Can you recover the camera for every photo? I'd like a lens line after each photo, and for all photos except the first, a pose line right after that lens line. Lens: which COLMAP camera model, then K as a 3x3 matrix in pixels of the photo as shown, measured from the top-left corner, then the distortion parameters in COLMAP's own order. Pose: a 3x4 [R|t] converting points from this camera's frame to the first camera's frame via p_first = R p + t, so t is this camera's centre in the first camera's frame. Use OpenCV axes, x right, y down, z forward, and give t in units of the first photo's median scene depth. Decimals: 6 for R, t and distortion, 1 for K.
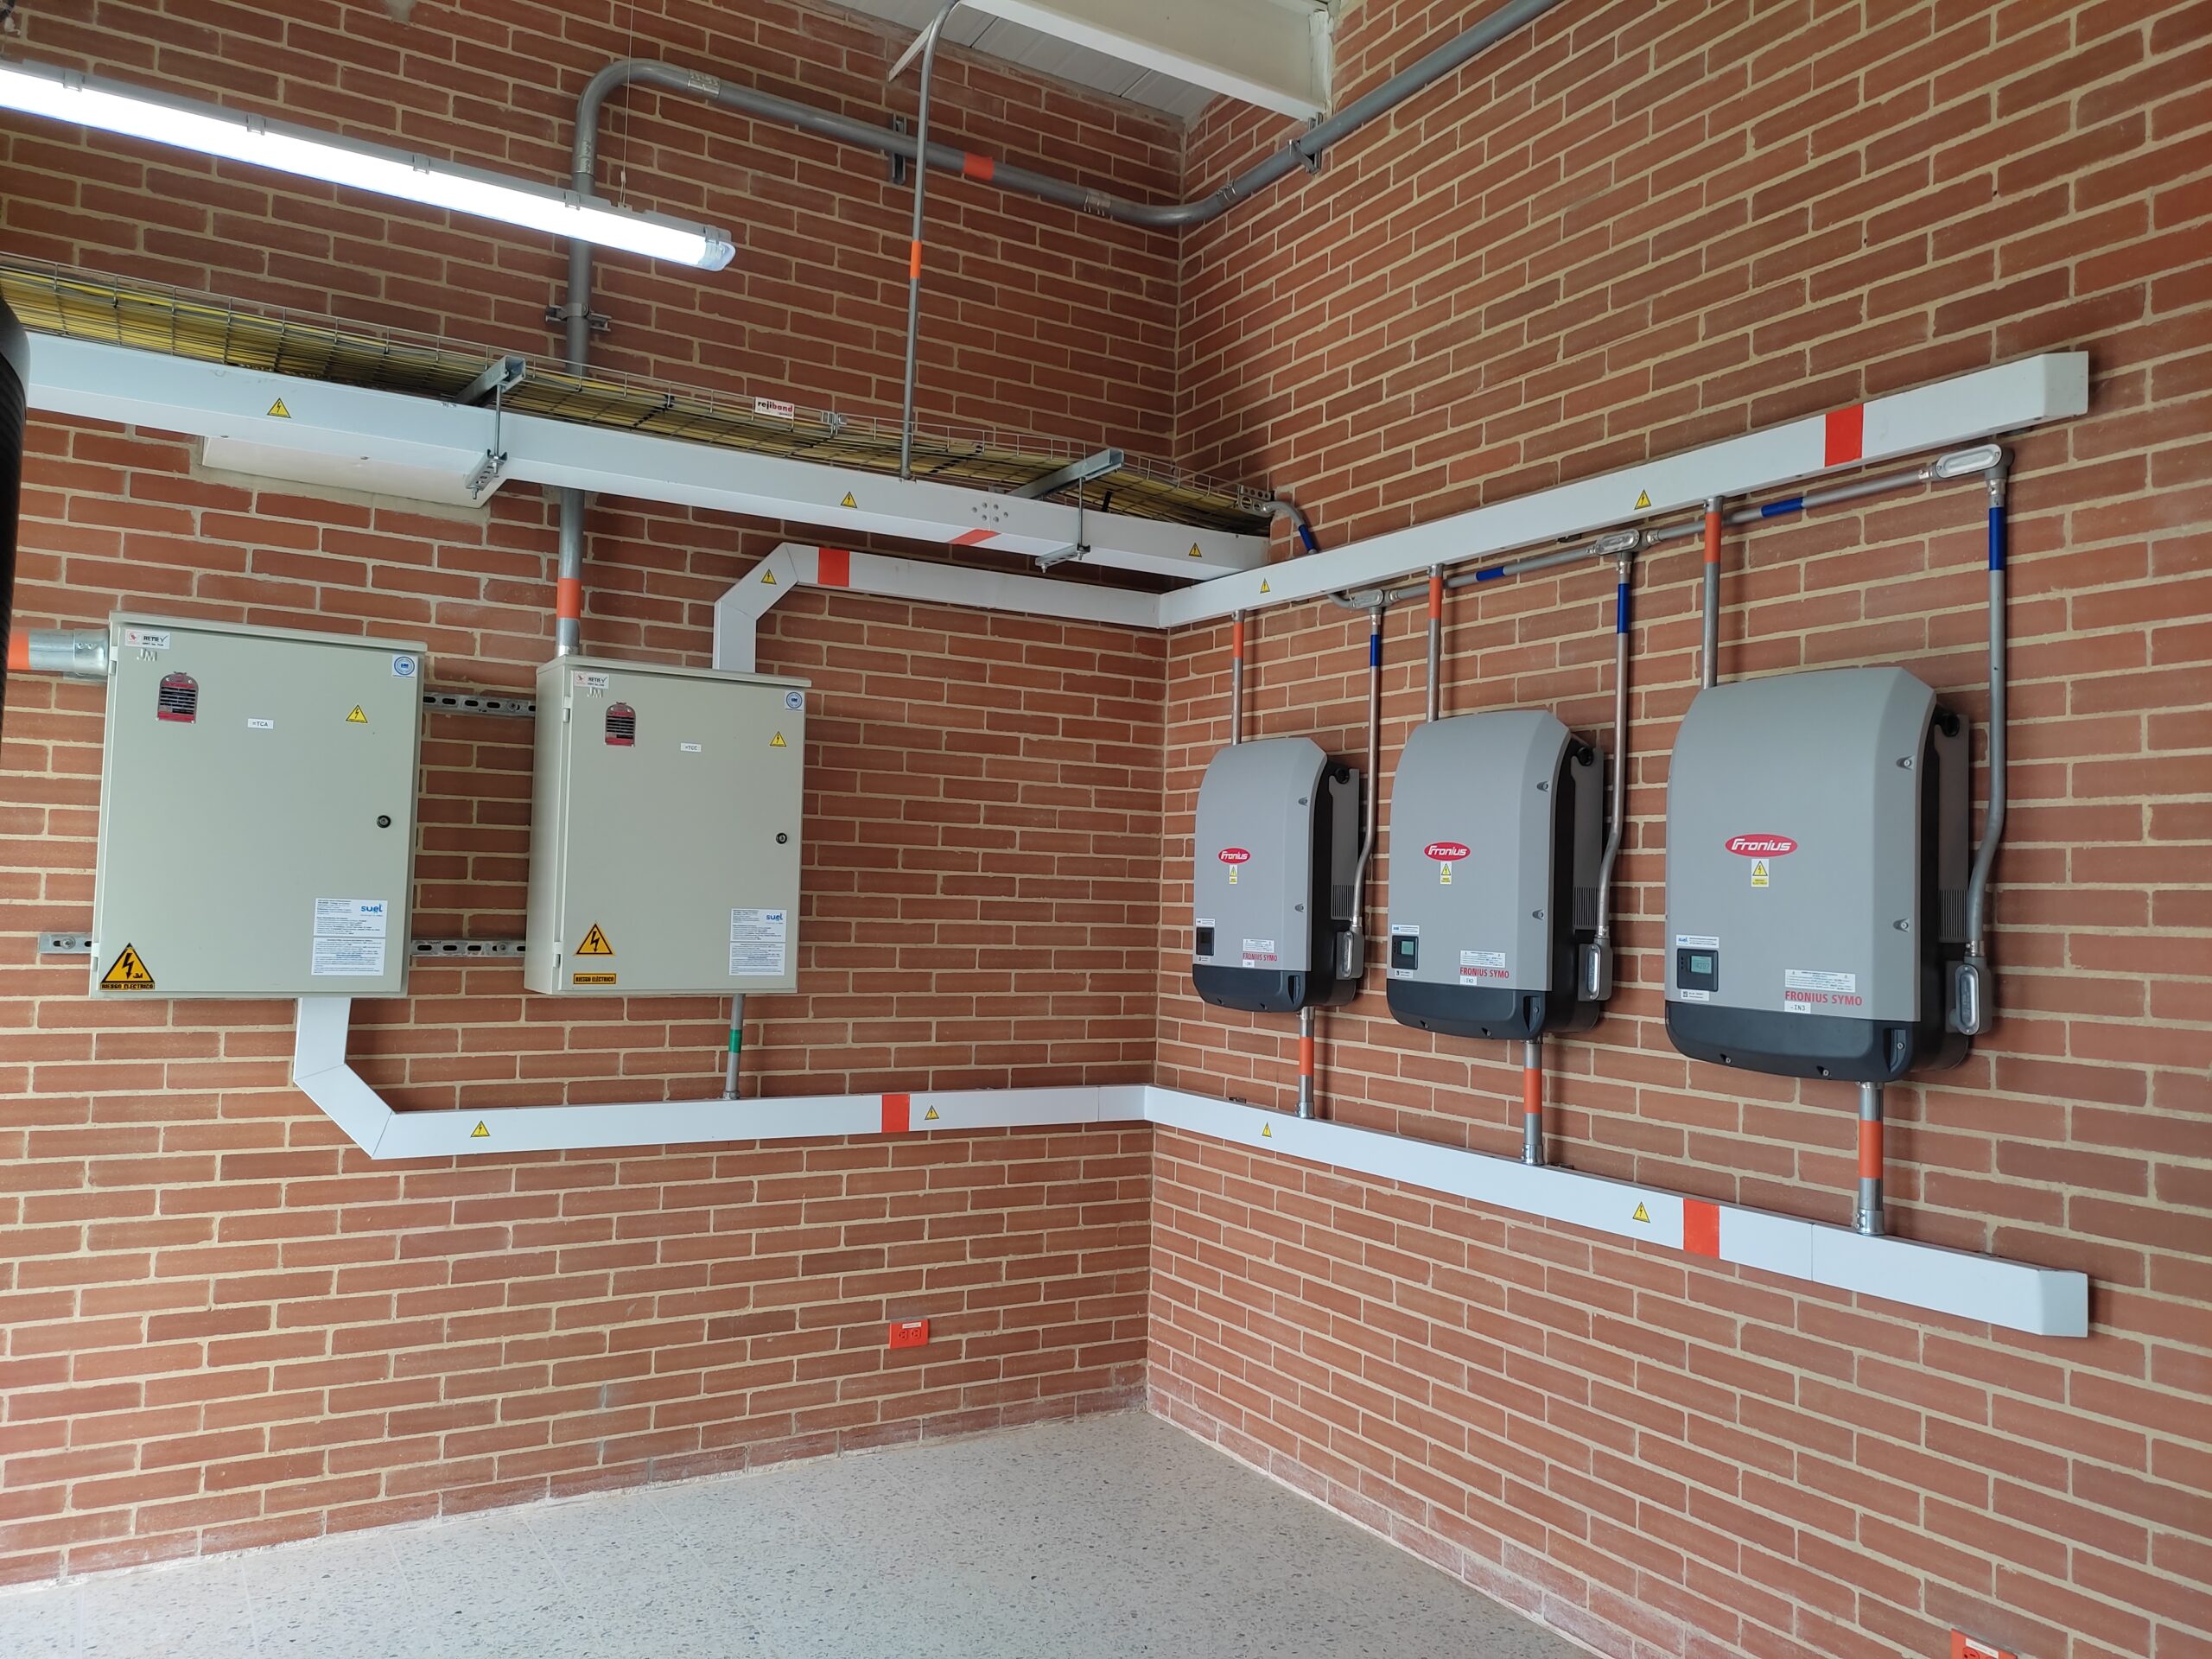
lens RADIAL K [[1651.2, 0, 1103.7], [0, 1651.2, 837.2], [0, 0, 1]] dist [0.072583, -0.079091]
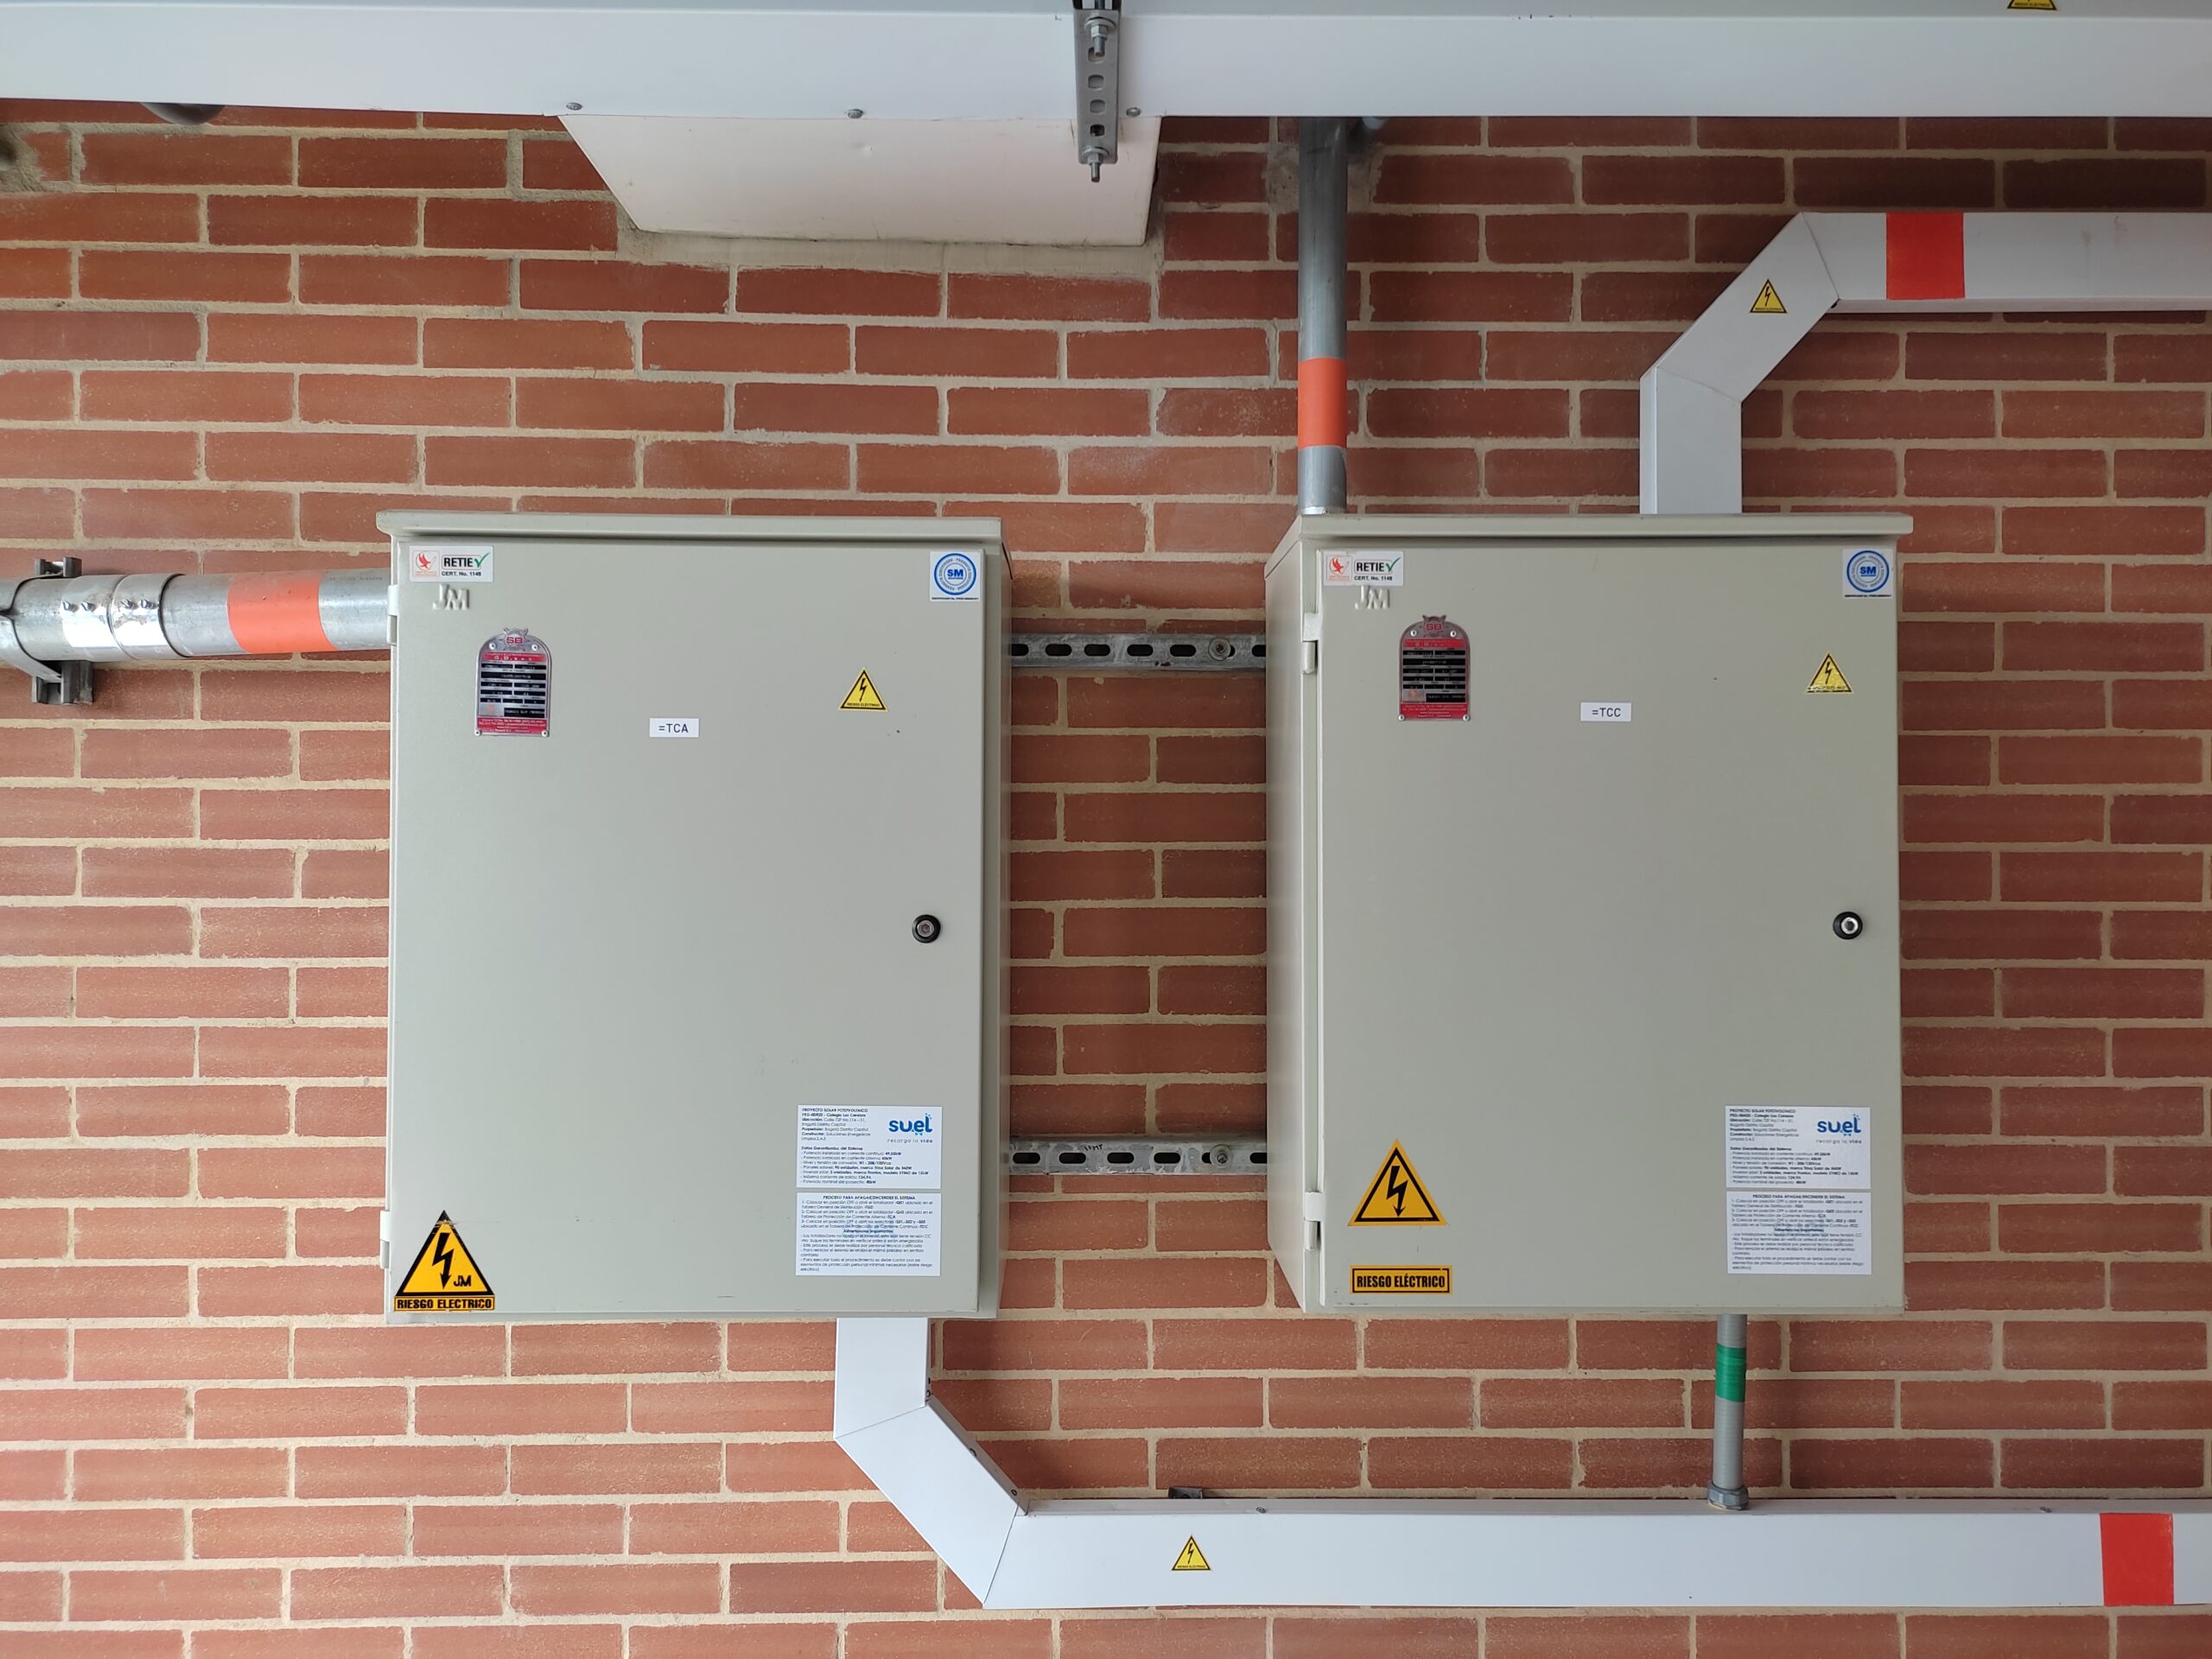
lens RADIAL K [[1685.8, 0, 1112.4], [0, 1685.8, 825.7], [0, 0, 1]] dist [0.084614, -0.099380]
pose [[0.876491, -0.033232, -0.480269, -0.153370], [0.044580, 0.998931, 0.012239, -0.036055], [0.479349, -0.032138, 0.877036, 0.566316]]
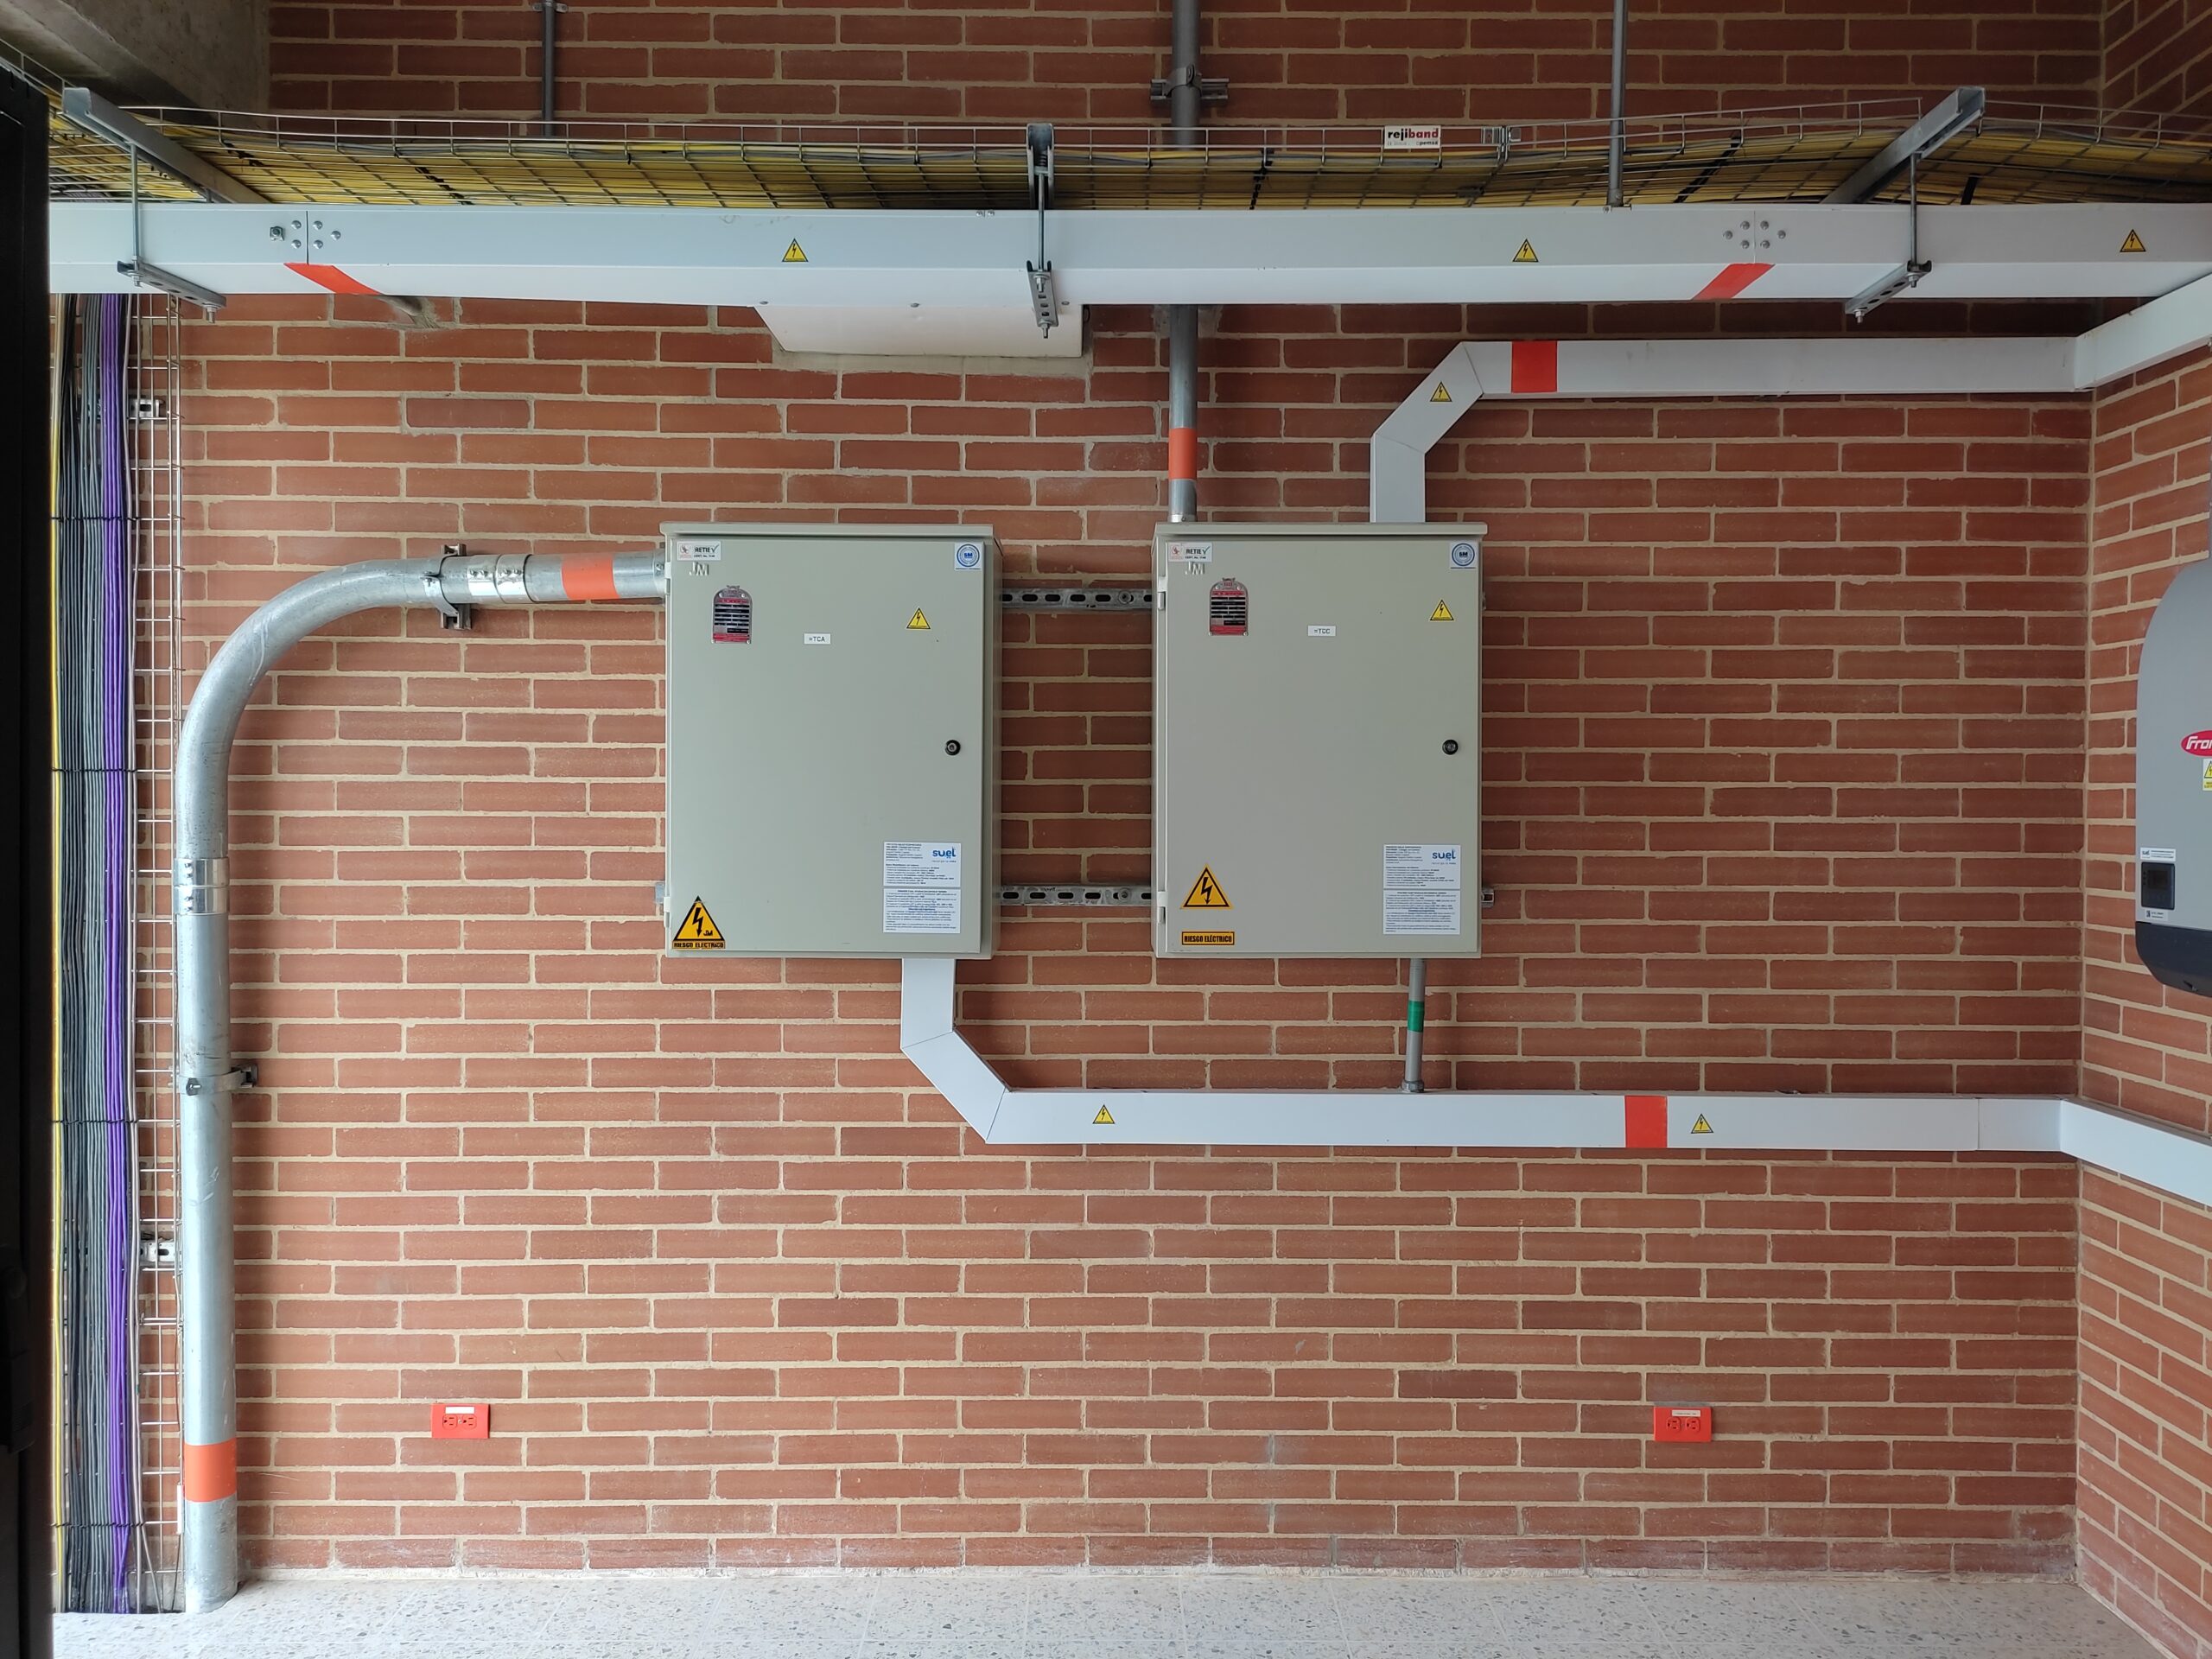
lens RADIAL K [[1668.1, 0, 1095.2], [0, 1668.1, 832.9], [0, 0, 1]] dist [0.062742, -0.050942]
pose [[0.864622, -0.015611, -0.502180, 0.039787], [0.042109, 0.998252, 0.041469, 0.001337], [0.500654, -0.057002, 0.863768, 0.286896]]
